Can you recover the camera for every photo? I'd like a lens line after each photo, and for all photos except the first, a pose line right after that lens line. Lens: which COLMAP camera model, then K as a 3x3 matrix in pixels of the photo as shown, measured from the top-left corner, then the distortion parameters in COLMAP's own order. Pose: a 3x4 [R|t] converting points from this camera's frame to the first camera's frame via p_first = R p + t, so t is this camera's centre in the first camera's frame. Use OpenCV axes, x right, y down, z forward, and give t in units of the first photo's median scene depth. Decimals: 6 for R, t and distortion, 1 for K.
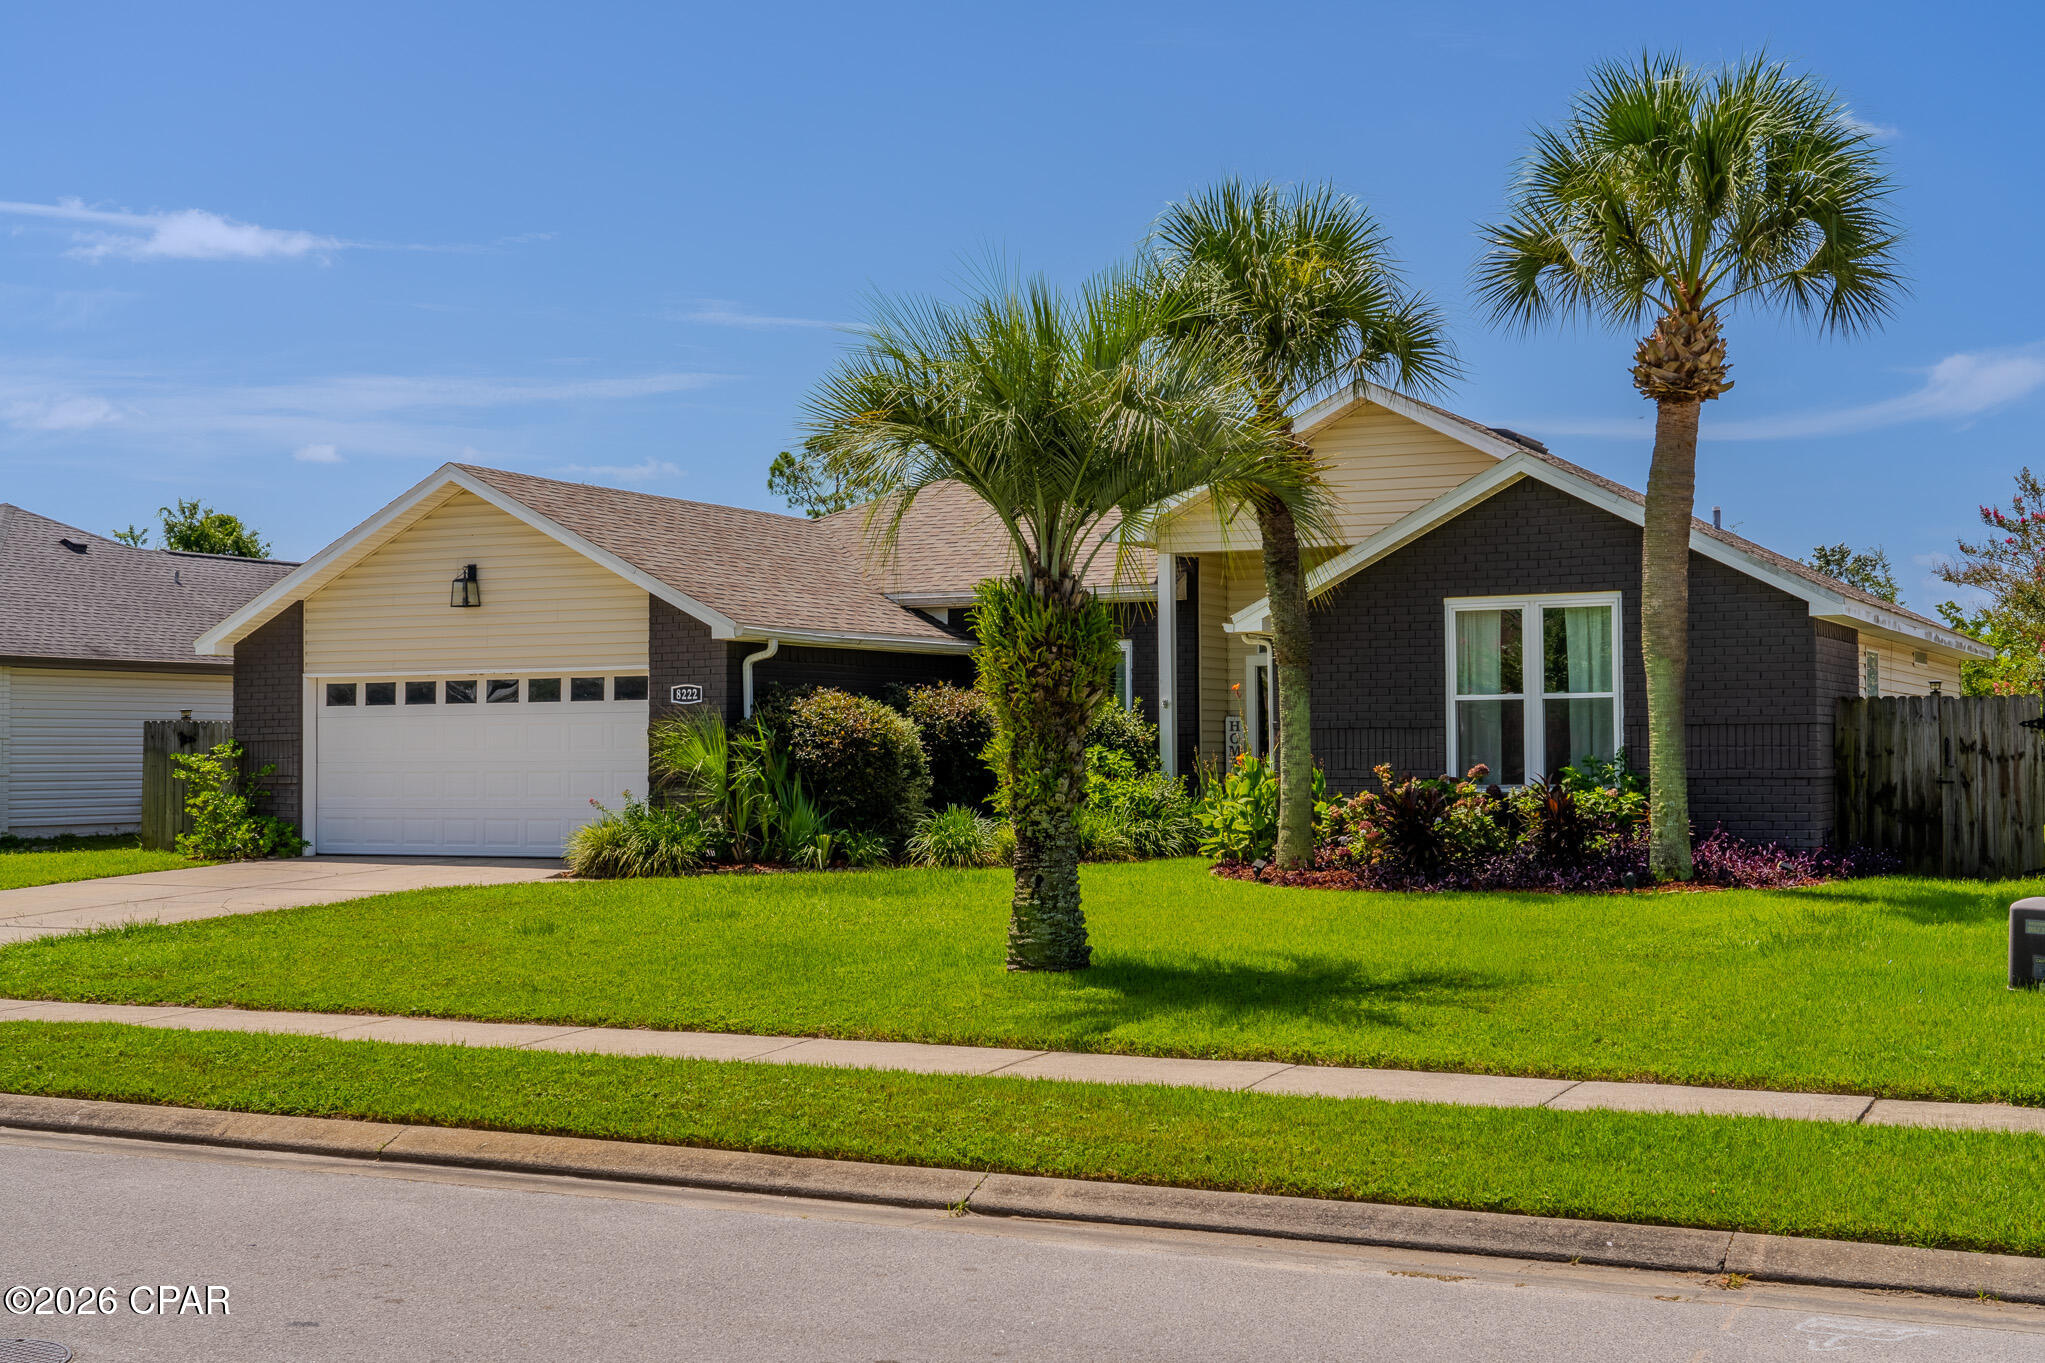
lens RADIAL K [[2478.3, 0, 1066.9], [0, 2478.3, 681.0], [0, 0, 1]] dist [0.021721, 0.024964]
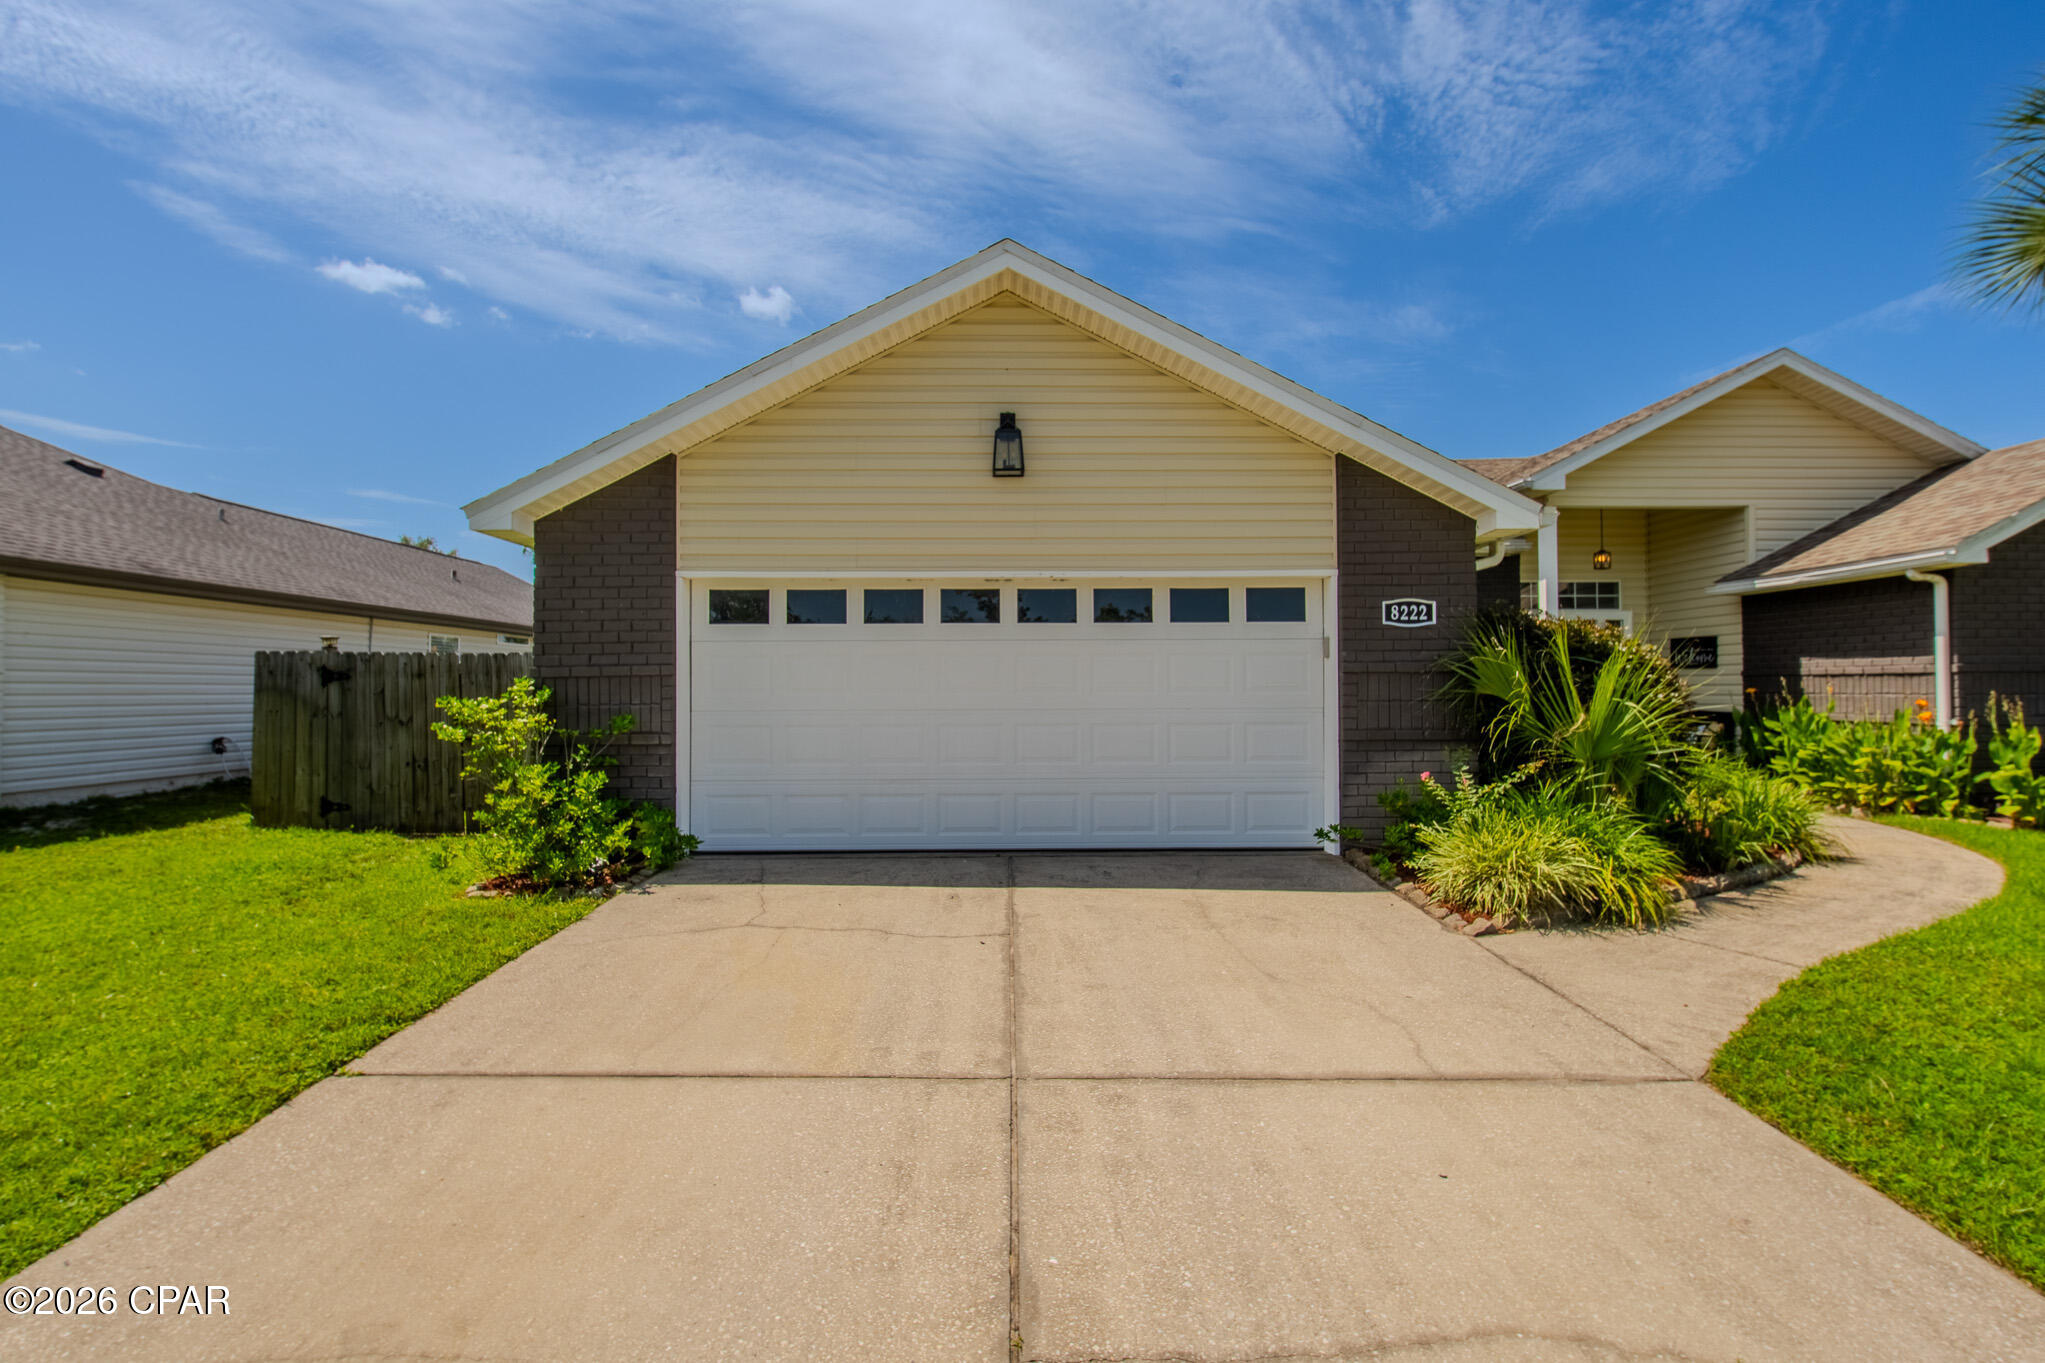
lens RADIAL K [[917.3, 0, 1022.8], [0, 917.3, 674.2], [0, 0, 1]] dist [0.002206, -0.000218]
pose [[0.895037, 0.010904, 0.445858, -0.346393], [-0.015018, 0.999871, 0.005696, 0.021629], [-0.445739, -0.011794, 0.895085, 0.781649]]
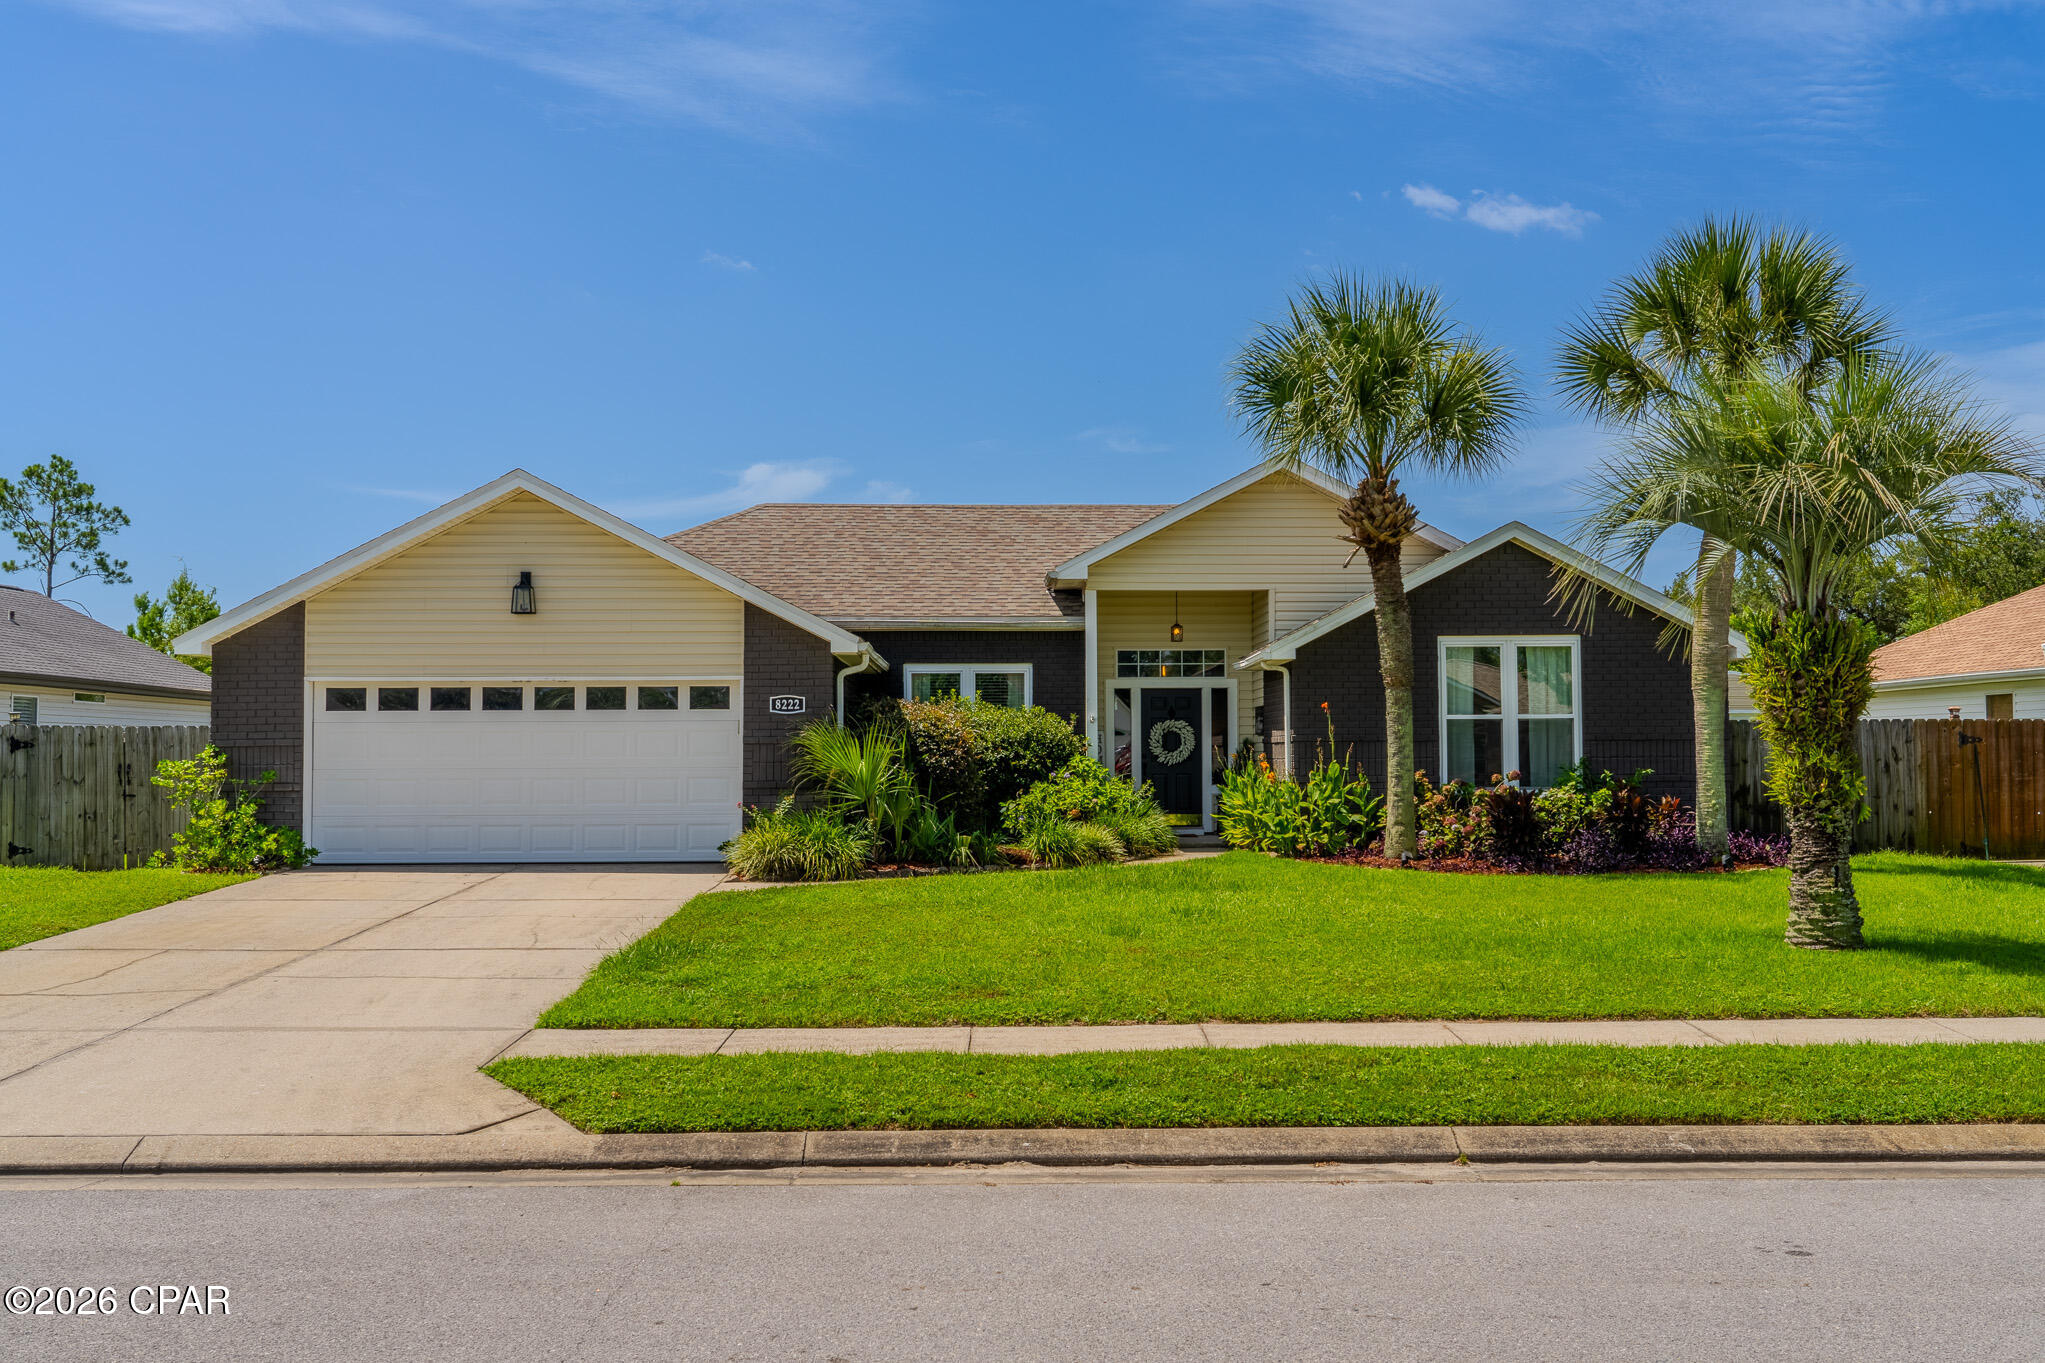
lens RADIAL K [[1965.7, 0, 1049.6], [0, 1965.7, 677.0], [0, 0, 1]] dist [0.004117, 0.025137]
pose [[0.888208, 0.022100, 0.458910, -0.417831], [-0.015076, 0.999707, -0.018963, 0.007517], [-0.459195, 0.009925, 0.888280, 0.196985]]
